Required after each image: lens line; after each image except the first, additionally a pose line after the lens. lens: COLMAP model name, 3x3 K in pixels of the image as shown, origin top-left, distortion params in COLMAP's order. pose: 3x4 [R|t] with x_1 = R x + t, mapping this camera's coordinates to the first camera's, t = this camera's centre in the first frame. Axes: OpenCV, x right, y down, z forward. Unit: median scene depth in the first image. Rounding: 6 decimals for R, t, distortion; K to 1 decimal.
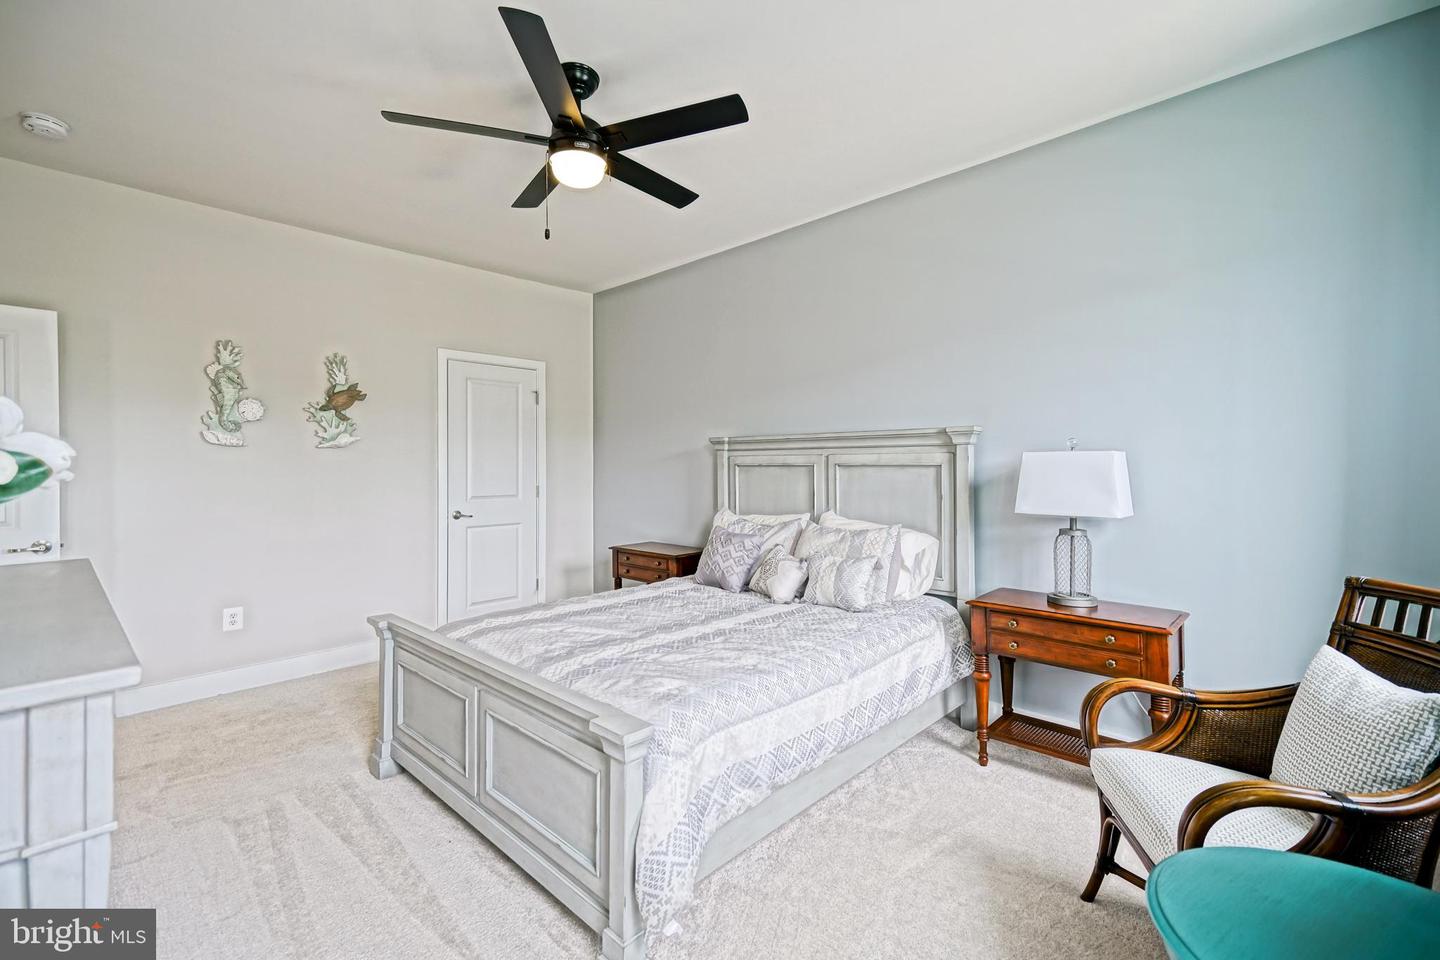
lens RADIAL K [[634.6, 0, 710.9], [0, 634.6, 469.3], [0, 0, 1]] dist [0.035379, -0.000175]
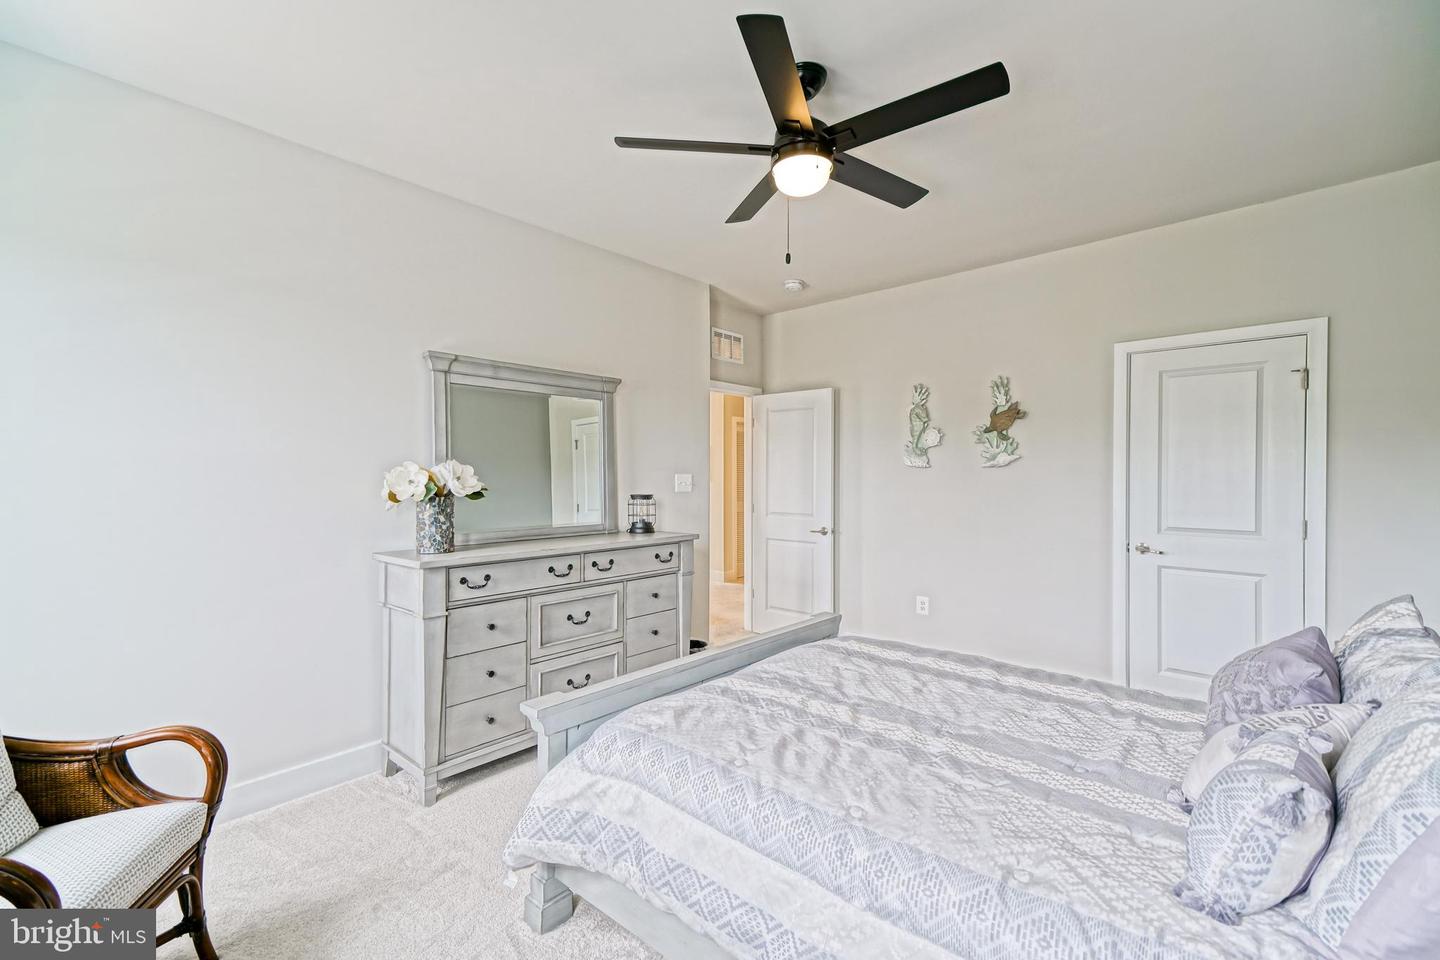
lens RADIAL K [[634.6, 0, 712.4], [0, 634.6, 481.4], [0, 0, 1]] dist [0.035379, -0.000175]
pose [[0.029520, 0.011564, -0.999497, 0.439828], [-0.008862, 0.999897, 0.011307, -0.017899], [0.999525, 0.008523, 0.029619, 0.506710]]
